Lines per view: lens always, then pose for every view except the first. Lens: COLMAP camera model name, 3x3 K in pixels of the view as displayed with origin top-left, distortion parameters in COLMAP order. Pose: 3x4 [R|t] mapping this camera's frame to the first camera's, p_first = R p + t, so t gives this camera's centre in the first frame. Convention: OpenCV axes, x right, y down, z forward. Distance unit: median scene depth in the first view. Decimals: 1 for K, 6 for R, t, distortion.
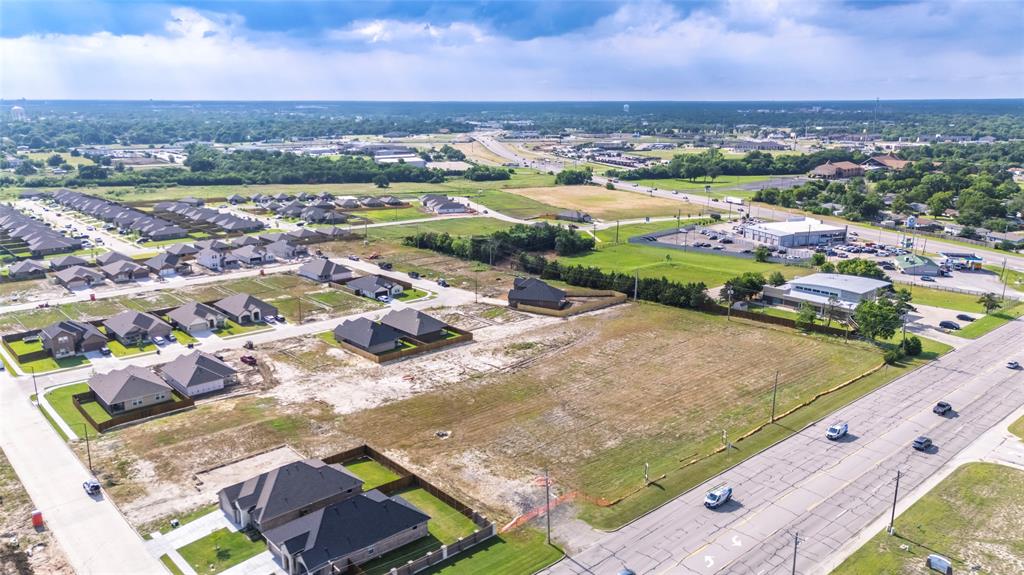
lens RADIAL K [[749.6, 0, 516.5], [0, 749.6, 287.2], [0, 0, 1]] dist [0.080812, -0.081434]
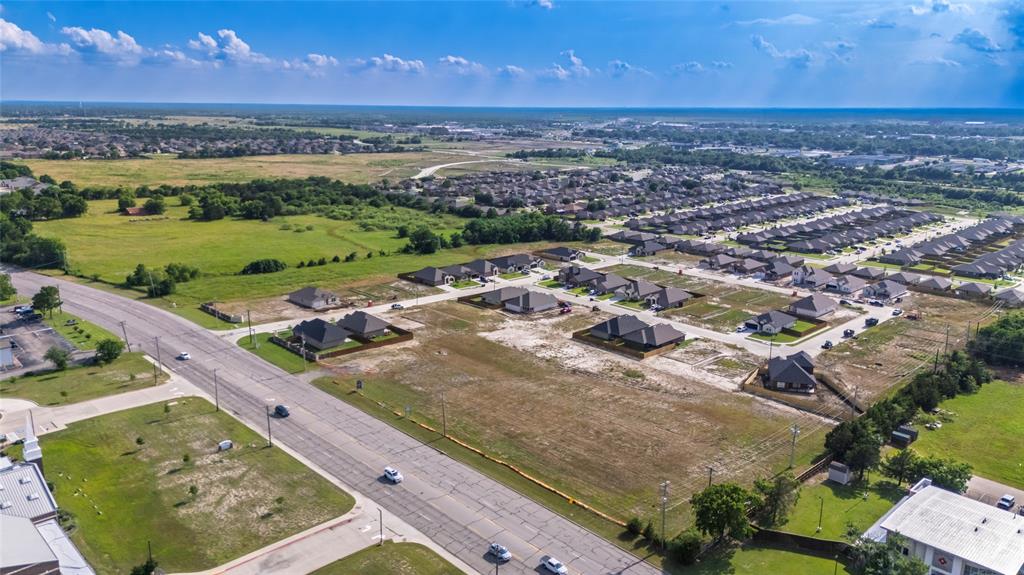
lens RADIAL K [[749.6, 0, 516.5], [0, 749.6, 287.2], [0, 0, 1]] dist [0.080812, -0.081434]
pose [[0.046855, 0.236662, -0.970462, 0.904180], [-0.248028, 0.943860, 0.218200, -0.210083], [0.967619, 0.230477, 0.102923, 0.580962]]
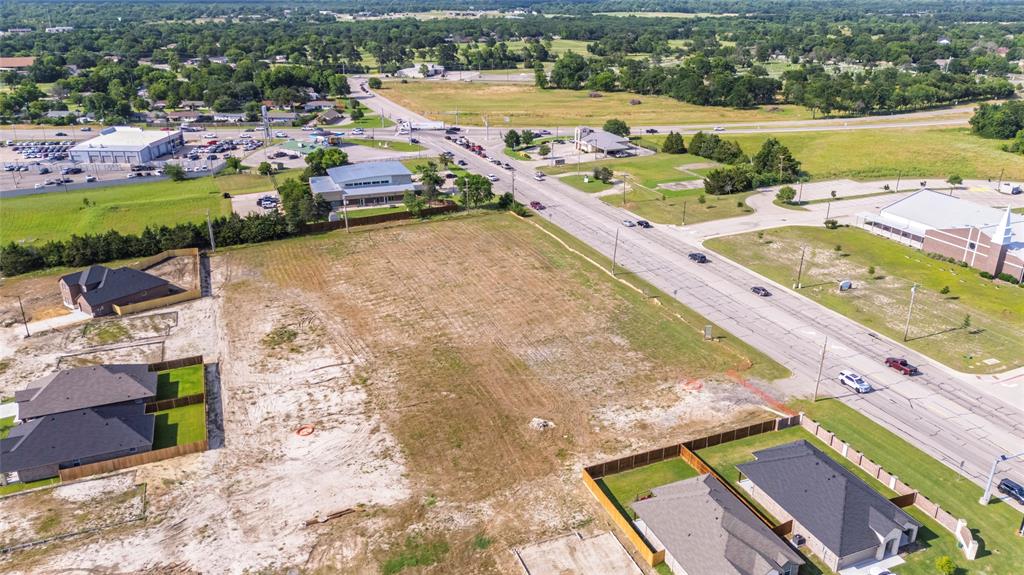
lens RADIAL K [[749.6, 0, 516.5], [0, 749.6, 287.2], [0, 0, 1]] dist [0.080812, -0.081434]
pose [[0.344503, -0.348729, 0.871611, -0.453427], [0.229208, 0.931592, 0.282133, -0.102038], [-0.910374, 0.102585, 0.400868, 0.419990]]
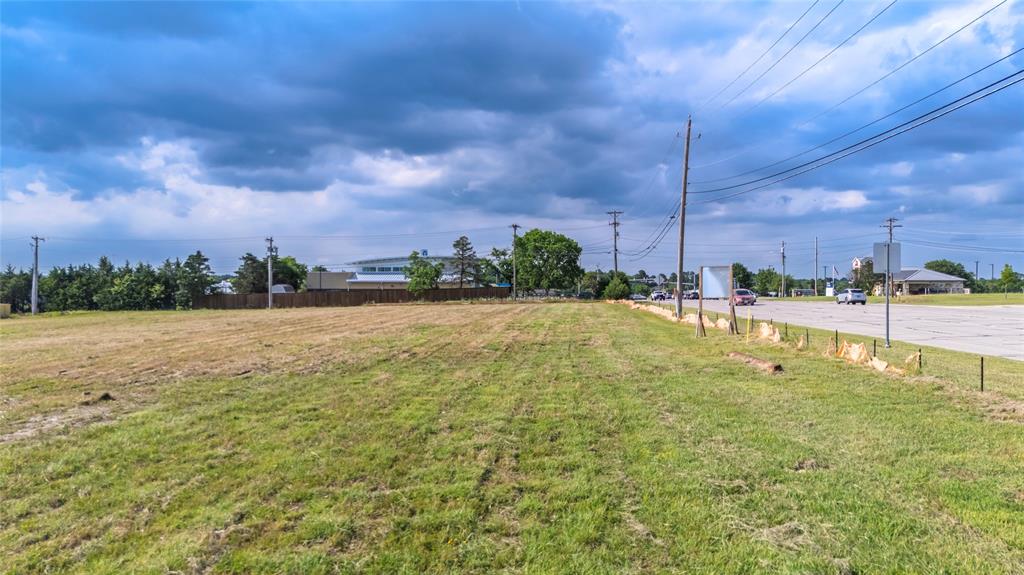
lens RADIAL K [[749.6, 0, 516.5], [0, 749.6, 287.2], [0, 0, 1]] dist [0.080812, -0.081434]
pose [[0.720702, -0.002714, 0.693240, 0.055699], [0.163891, 0.972313, -0.166577, 0.127794], [-0.673594, 0.233668, 0.701192, 0.521757]]
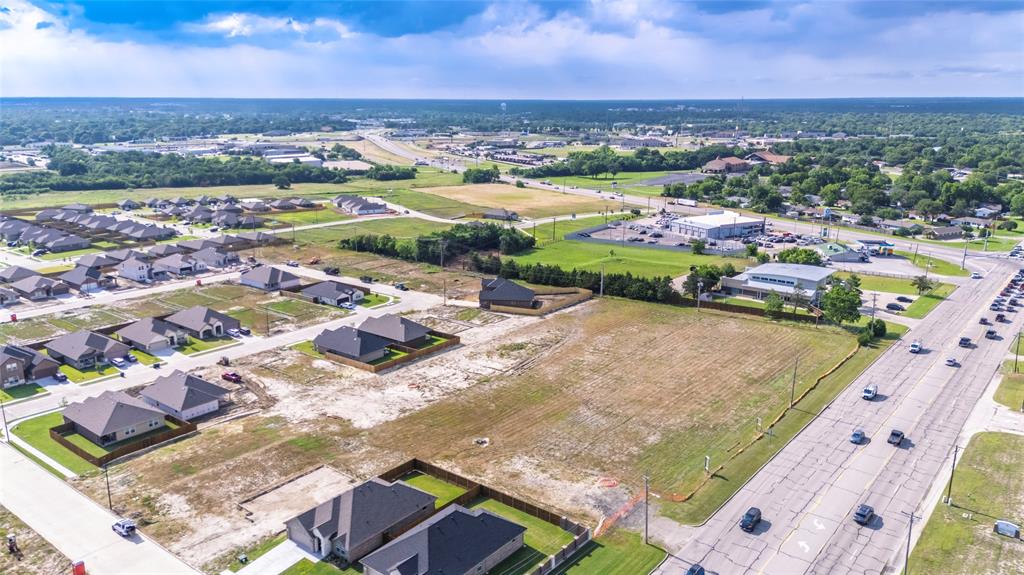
lens RADIAL K [[749.6, 0, 516.5], [0, 749.6, 287.2], [0, 0, 1]] dist [0.080812, -0.081434]
pose [[0.986264, -0.039834, 0.160299, -0.122300], [0.039444, 0.999206, 0.005611, -0.004981], [-0.160395, 0.000789, 0.987053, 0.018936]]
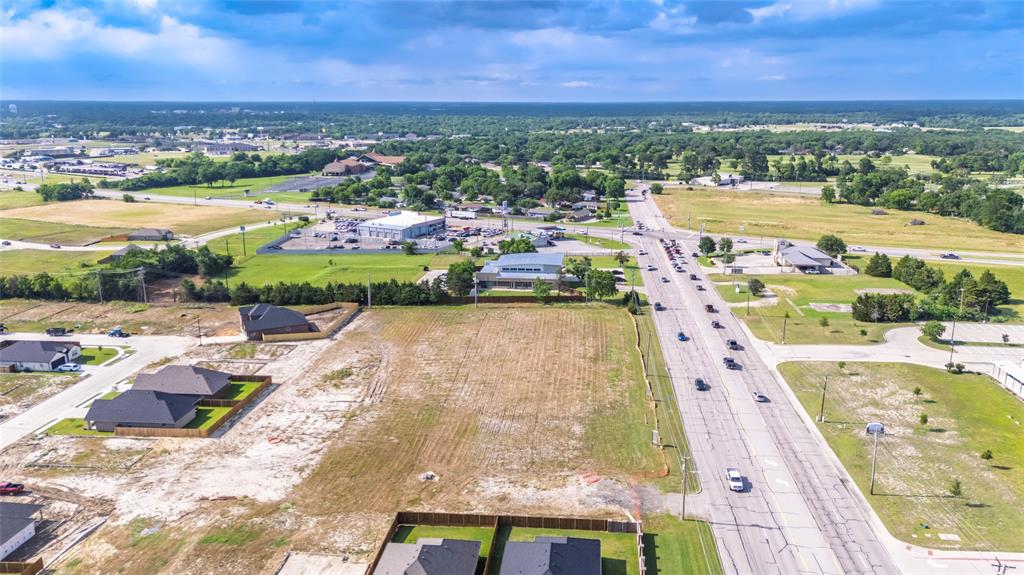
lens RADIAL K [[749.6, 0, 516.5], [0, 749.6, 287.2], [0, 0, 1]] dist [0.080812, -0.081434]
pose [[0.741177, -0.163073, 0.651201, -0.342588], [0.163784, 0.984660, 0.060163, -0.036952], [-0.651023, 0.062065, 0.756516, 0.149369]]
